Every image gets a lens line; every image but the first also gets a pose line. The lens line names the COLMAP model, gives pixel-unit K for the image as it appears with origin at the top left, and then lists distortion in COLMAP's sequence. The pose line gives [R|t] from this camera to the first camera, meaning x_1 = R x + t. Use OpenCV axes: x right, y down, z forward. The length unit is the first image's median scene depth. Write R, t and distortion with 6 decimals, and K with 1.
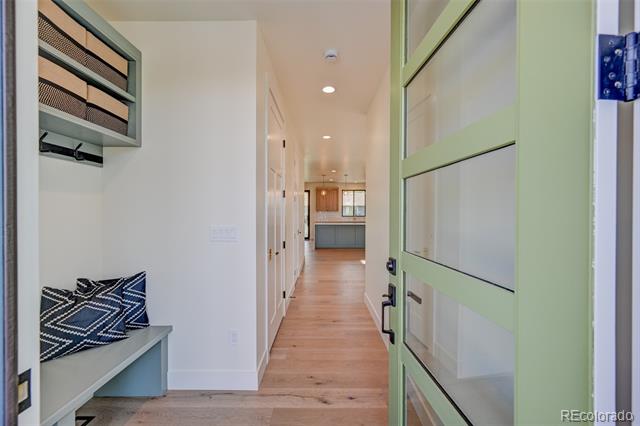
lens RADIAL K [[249.8, 0, 319.3], [0, 249.8, 213.0], [0, 0, 1]] dist [0.003136, 0.000113]
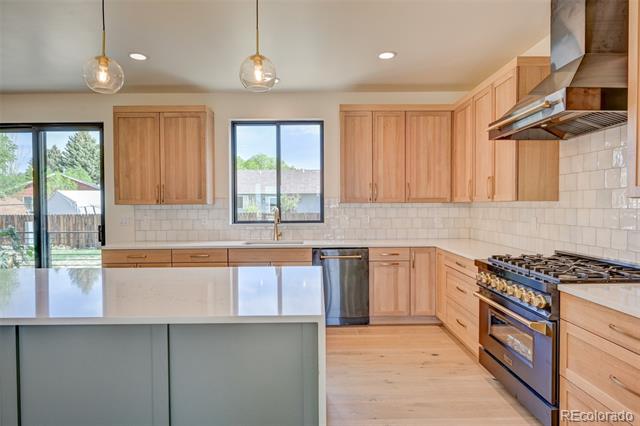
lens RADIAL K [[378.0, 0, 320.4], [0, 378.0, 212.8], [0, 0, 1]] dist [-0.001564, 0.000288]
pose [[0.999994, 0.003381, -0.000130, 0.185222], [-0.003377, 0.999715, 0.023643, -0.007557], [0.000210, -0.023642, 0.999720, 0.612378]]
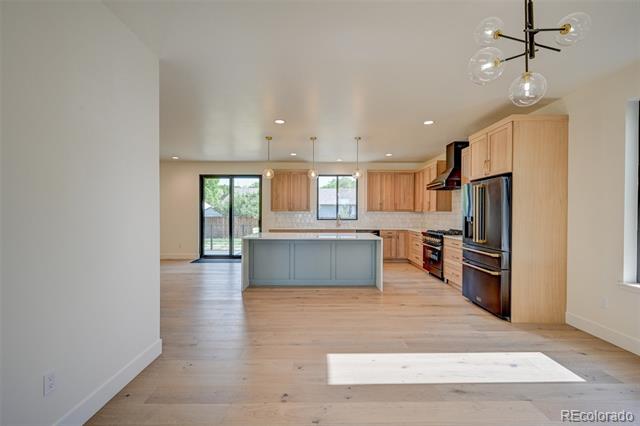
lens RADIAL K [[288.0, 0, 316.1], [0, 288.0, 212.6], [0, 0, 1]] dist [-0.026523, -0.000355]
pose [[0.999906, 0.013707, 0.000275, 0.088837], [-0.013708, 0.999896, 0.004553, -0.007035], [-0.000213, -0.004557, 0.999990, 0.324213]]
